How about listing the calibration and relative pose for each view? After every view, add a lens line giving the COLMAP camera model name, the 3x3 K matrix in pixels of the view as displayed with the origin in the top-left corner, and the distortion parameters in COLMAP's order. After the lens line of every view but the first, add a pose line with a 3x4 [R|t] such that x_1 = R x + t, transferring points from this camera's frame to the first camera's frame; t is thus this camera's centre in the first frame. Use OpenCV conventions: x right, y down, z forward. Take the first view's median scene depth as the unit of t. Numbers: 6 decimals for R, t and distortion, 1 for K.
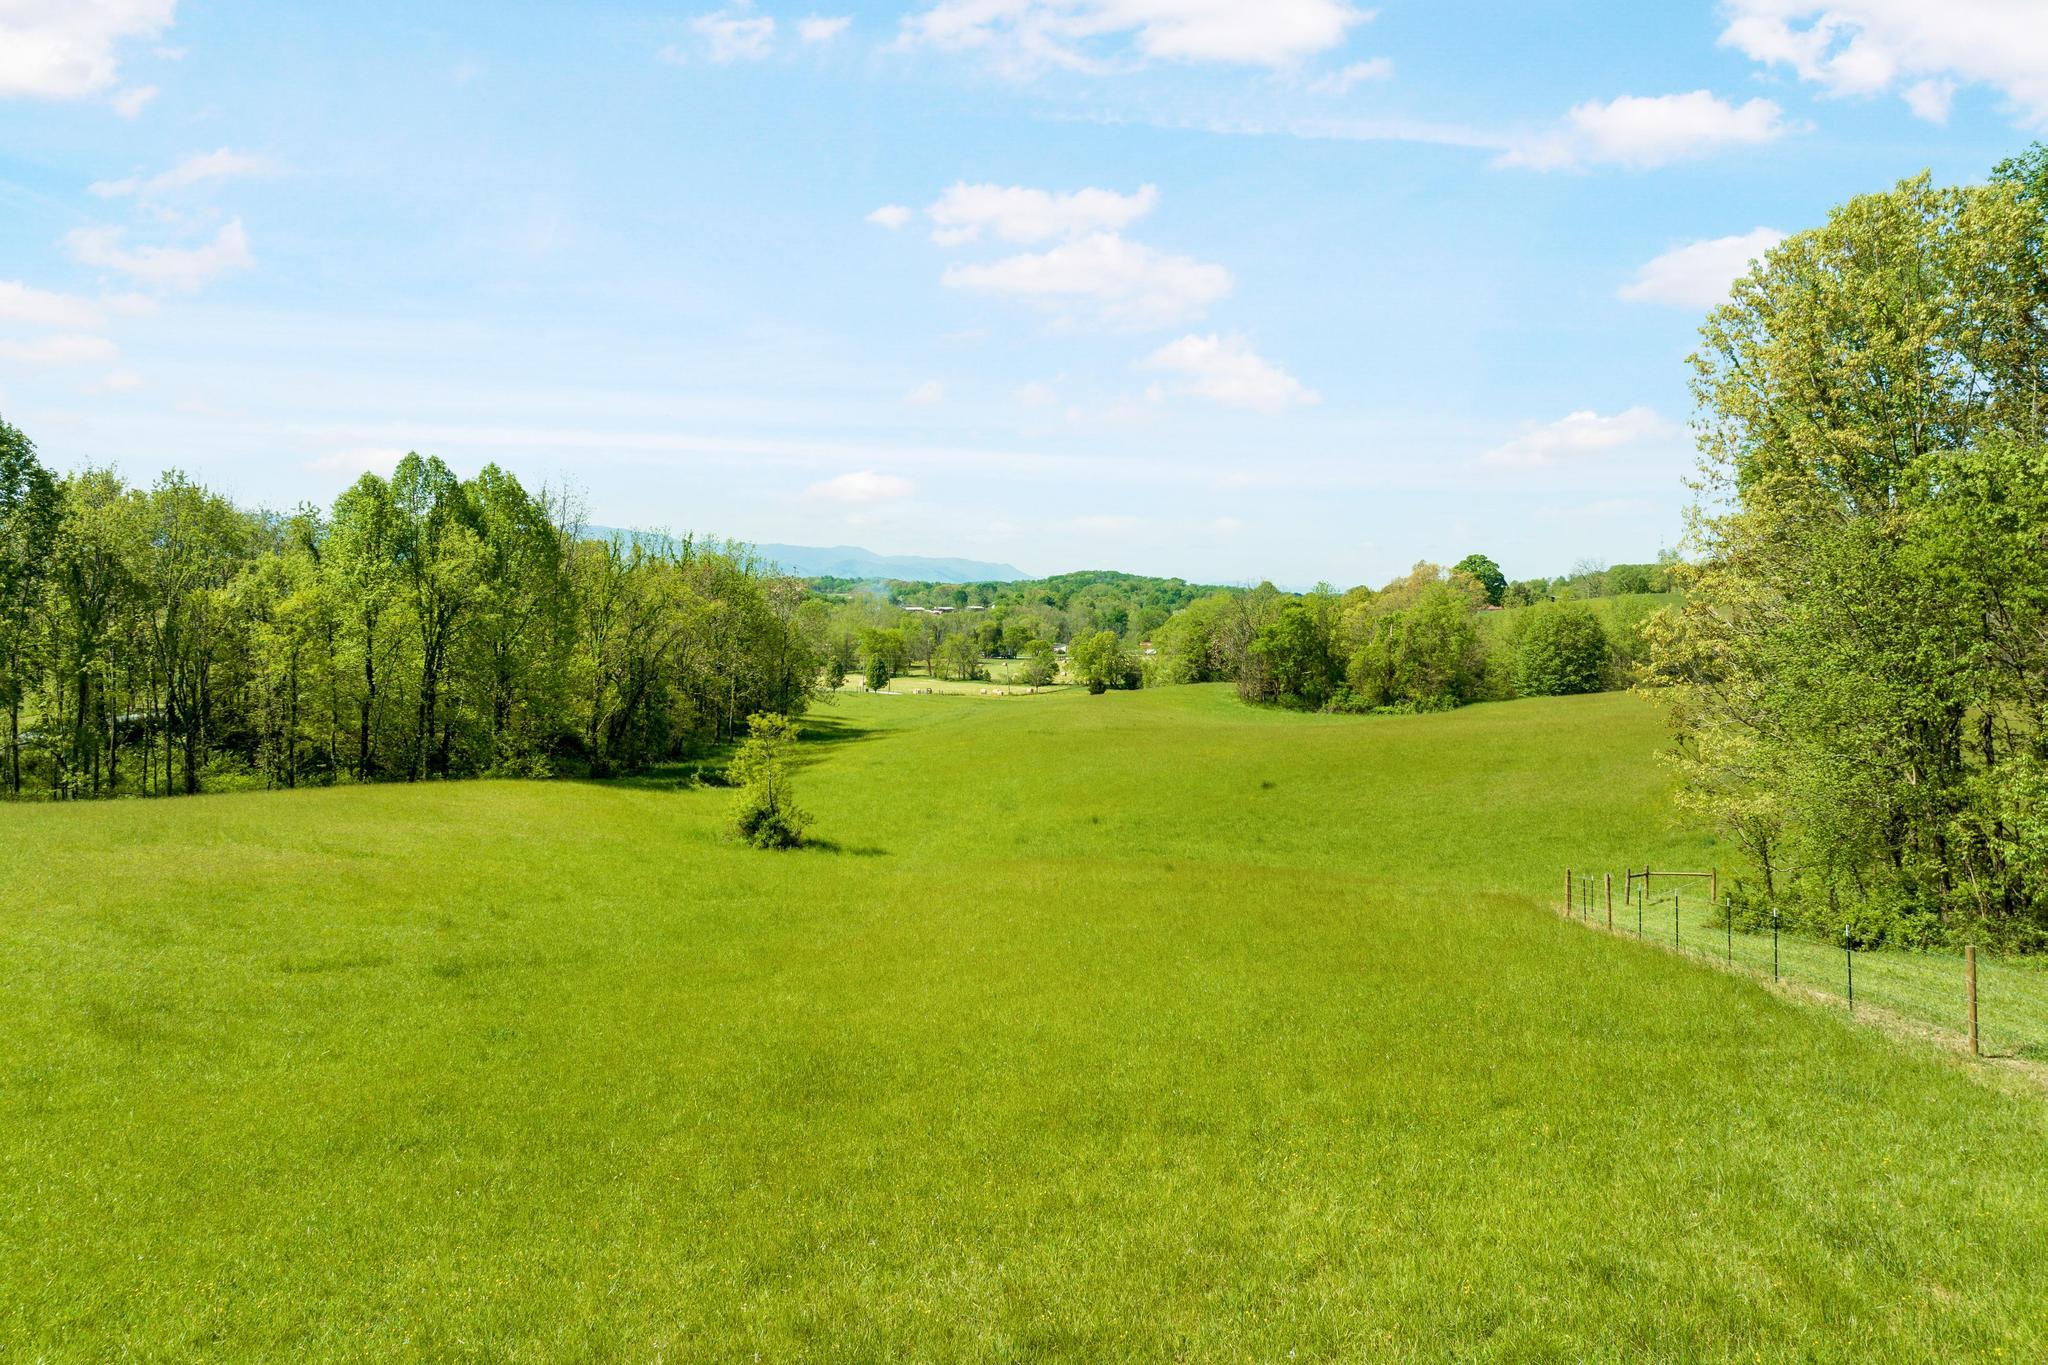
lens RADIAL K [[1429.6, 0, 1024.0], [0, 1429.6, 682.5], [0, 0, 1]] dist [-0.002486, -0.000242]
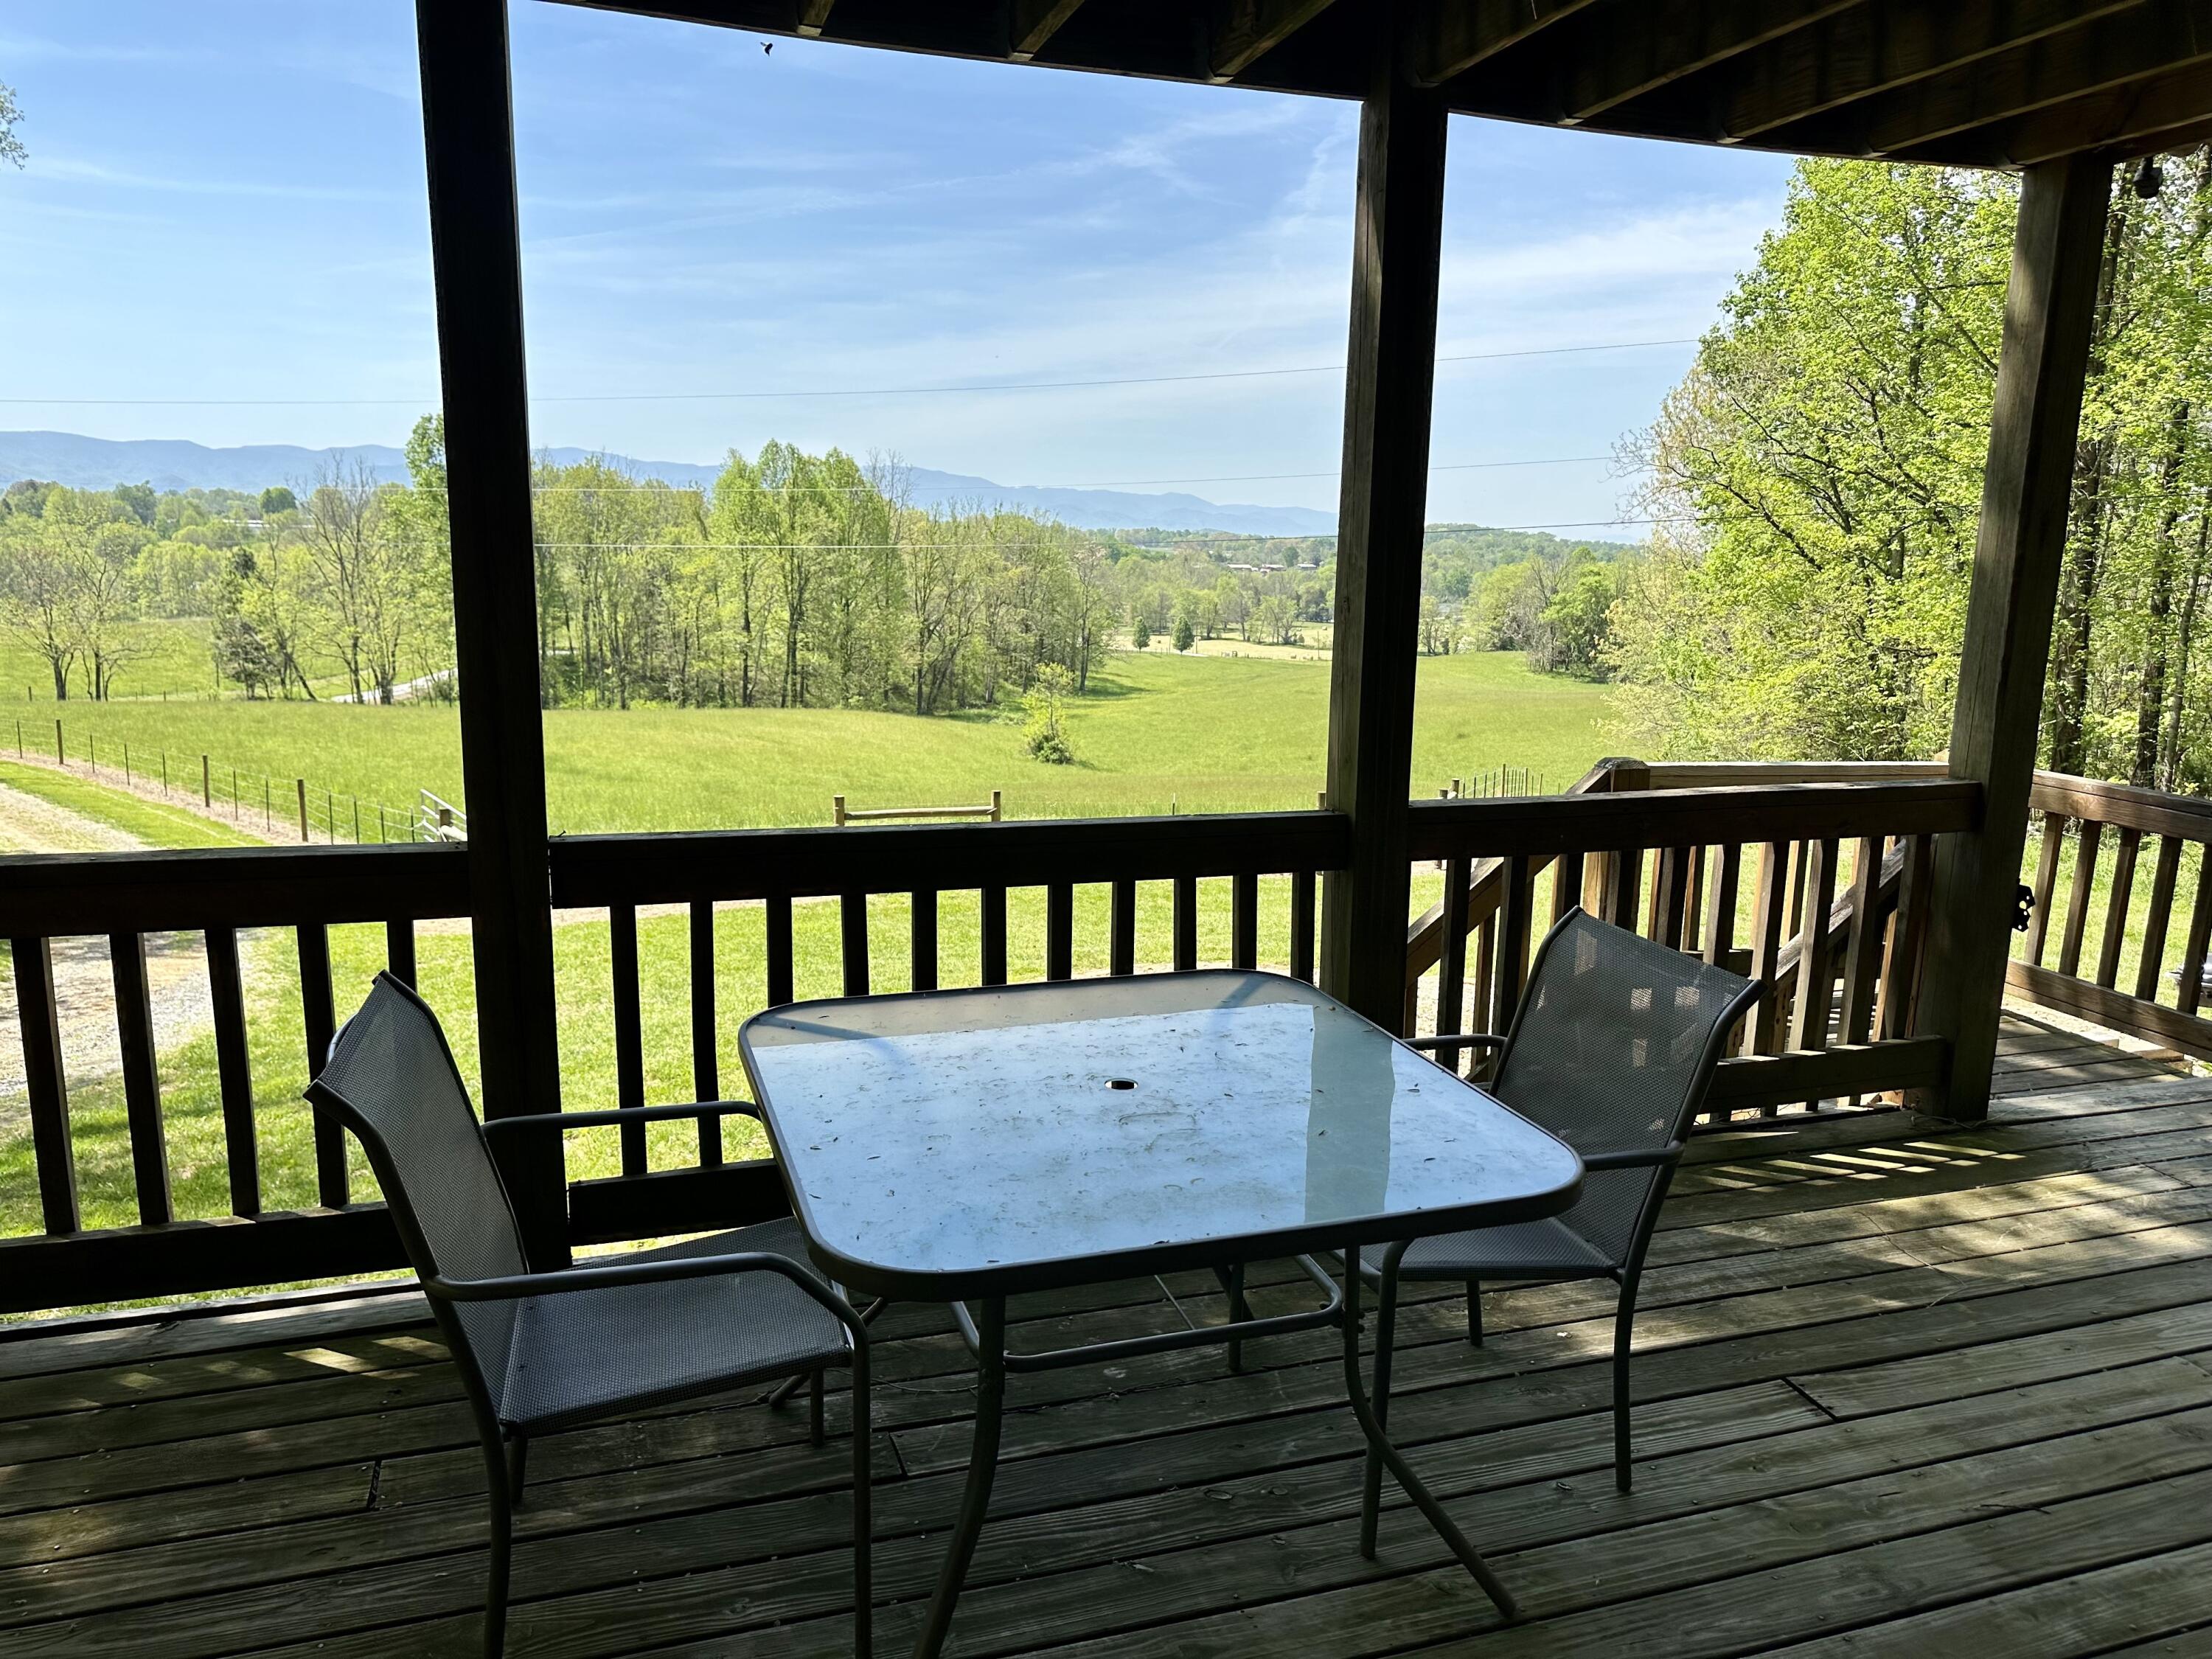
lens RADIAL K [[1531.2, 0, 1106.0], [0, 1531.2, 829.5], [0, 0, 1]] dist [0.044490, 0.000024]
pose [[0.986433, 0.039373, -0.159372, 0.050238], [-0.020220, 0.992560, 0.120066, 0.001706], [0.162913, -0.115214, 0.979890, -0.194257]]
